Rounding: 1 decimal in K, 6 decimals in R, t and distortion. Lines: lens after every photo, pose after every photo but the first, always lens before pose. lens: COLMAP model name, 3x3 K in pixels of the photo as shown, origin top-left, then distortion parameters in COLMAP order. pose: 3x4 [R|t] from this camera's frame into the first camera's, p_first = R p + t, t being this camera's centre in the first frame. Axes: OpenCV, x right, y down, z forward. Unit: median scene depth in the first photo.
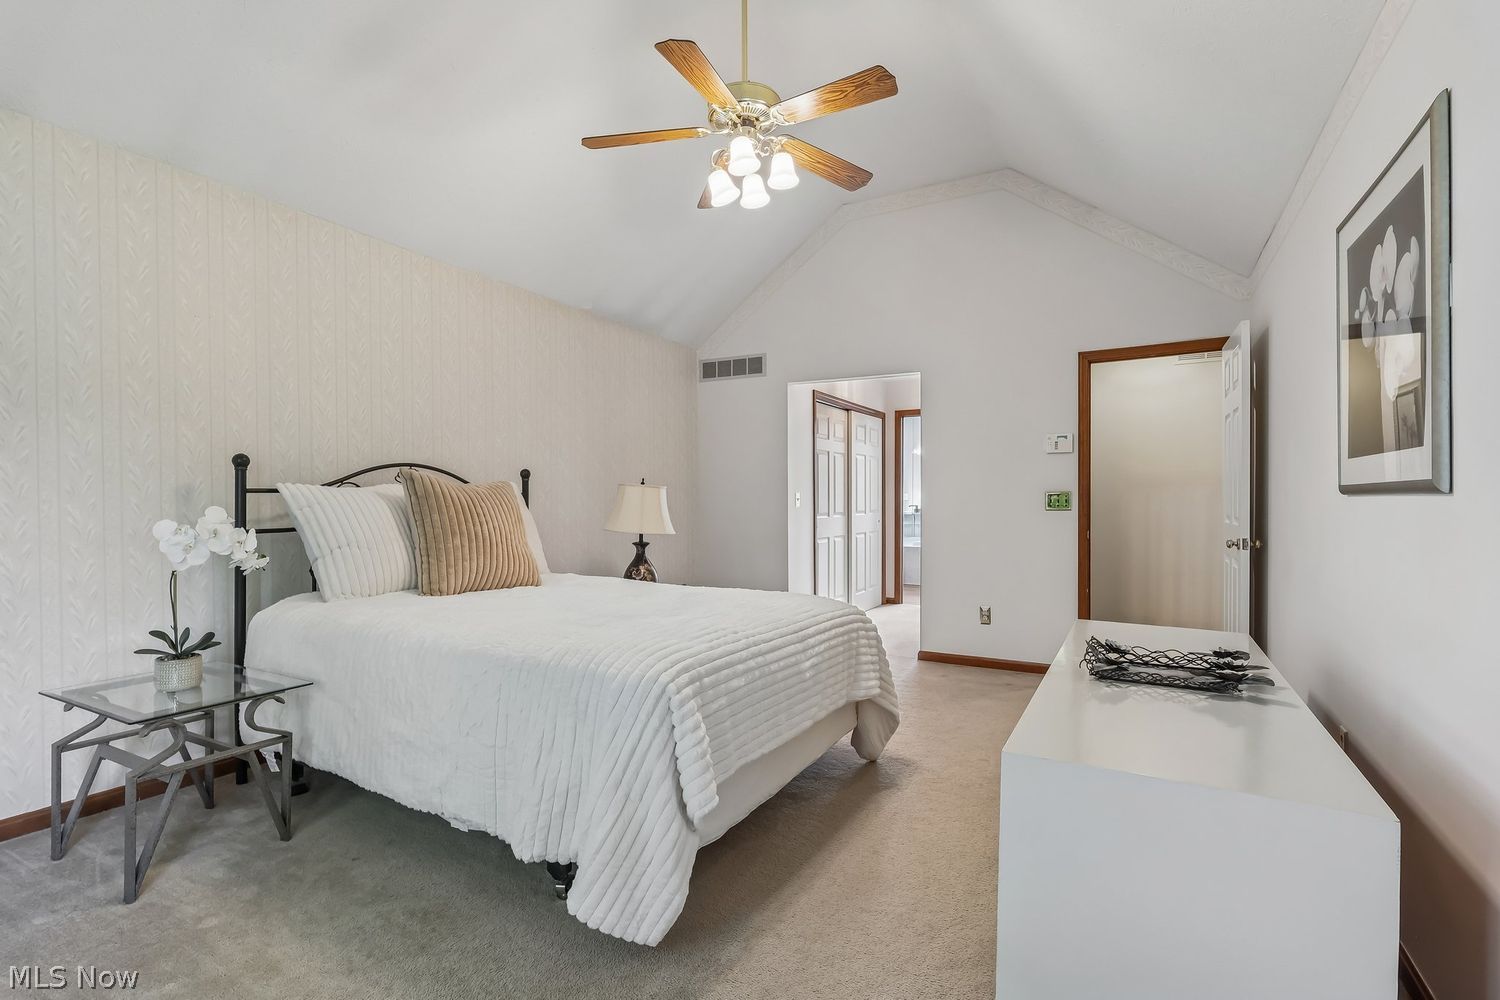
lens RADIAL K [[713.8, 0, 754.2], [0, 713.8, 503.6], [0, 0, 1]] dist [0.014363, -0.000046]
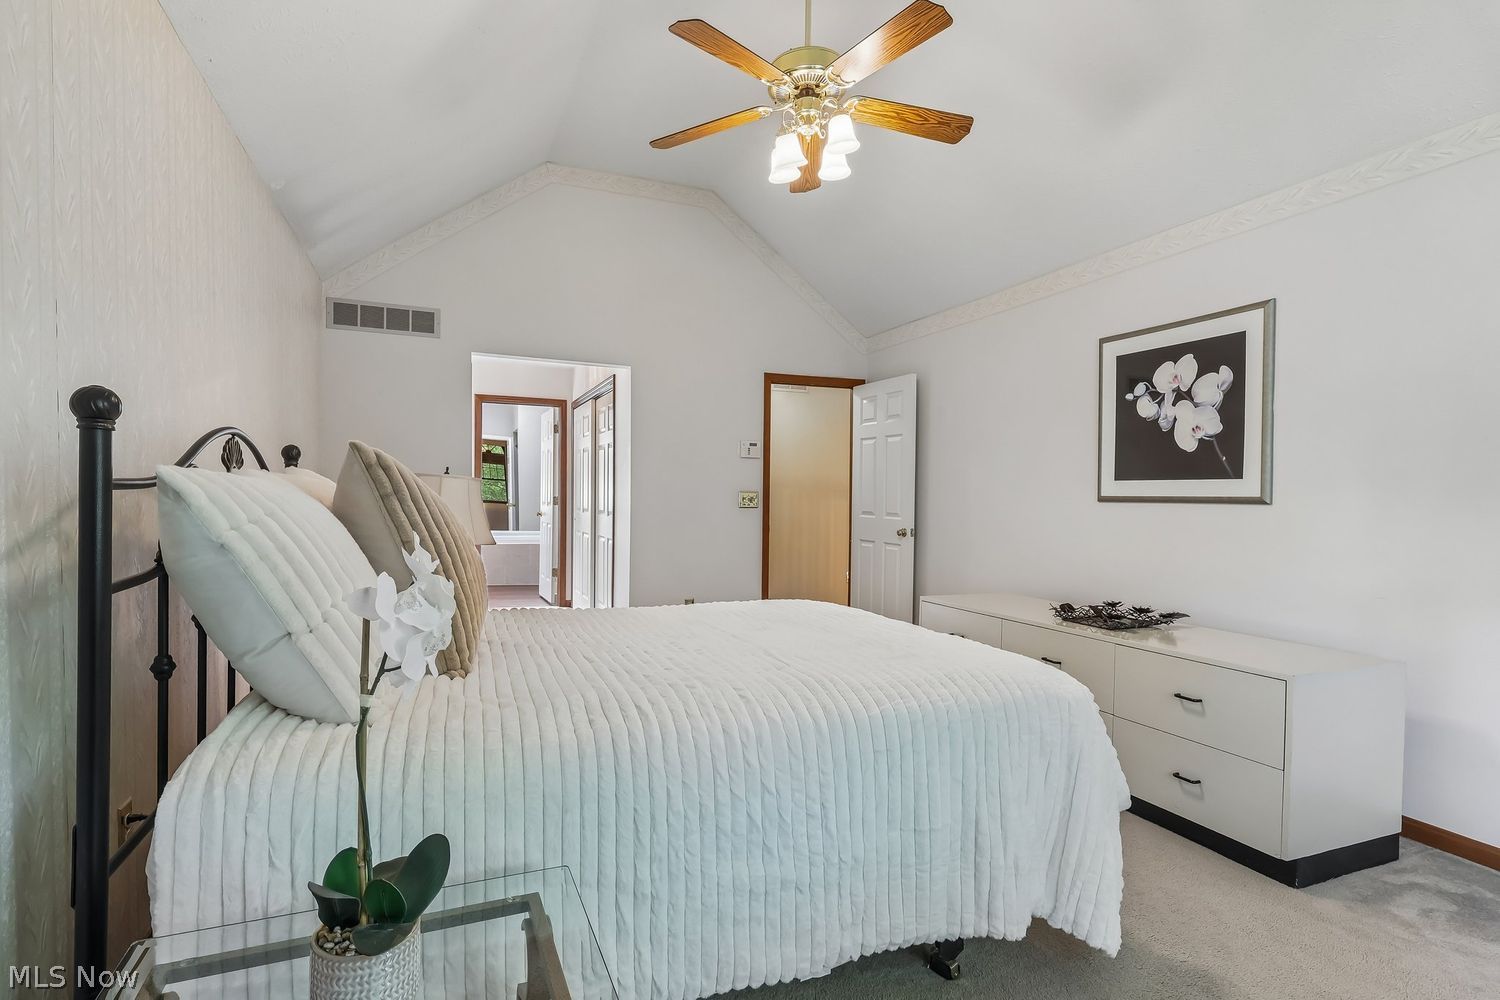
lens RADIAL K [[713.8, 0, 752.9], [0, 713.8, 500.9], [0, 0, 1]] dist [0.014363, -0.000046]
pose [[0.616452, 0.000323, 0.787393, -0.472960], [-0.006399, 0.999969, 0.004600, -0.007693], [-0.787367, -0.007875, 0.616434, 0.295978]]
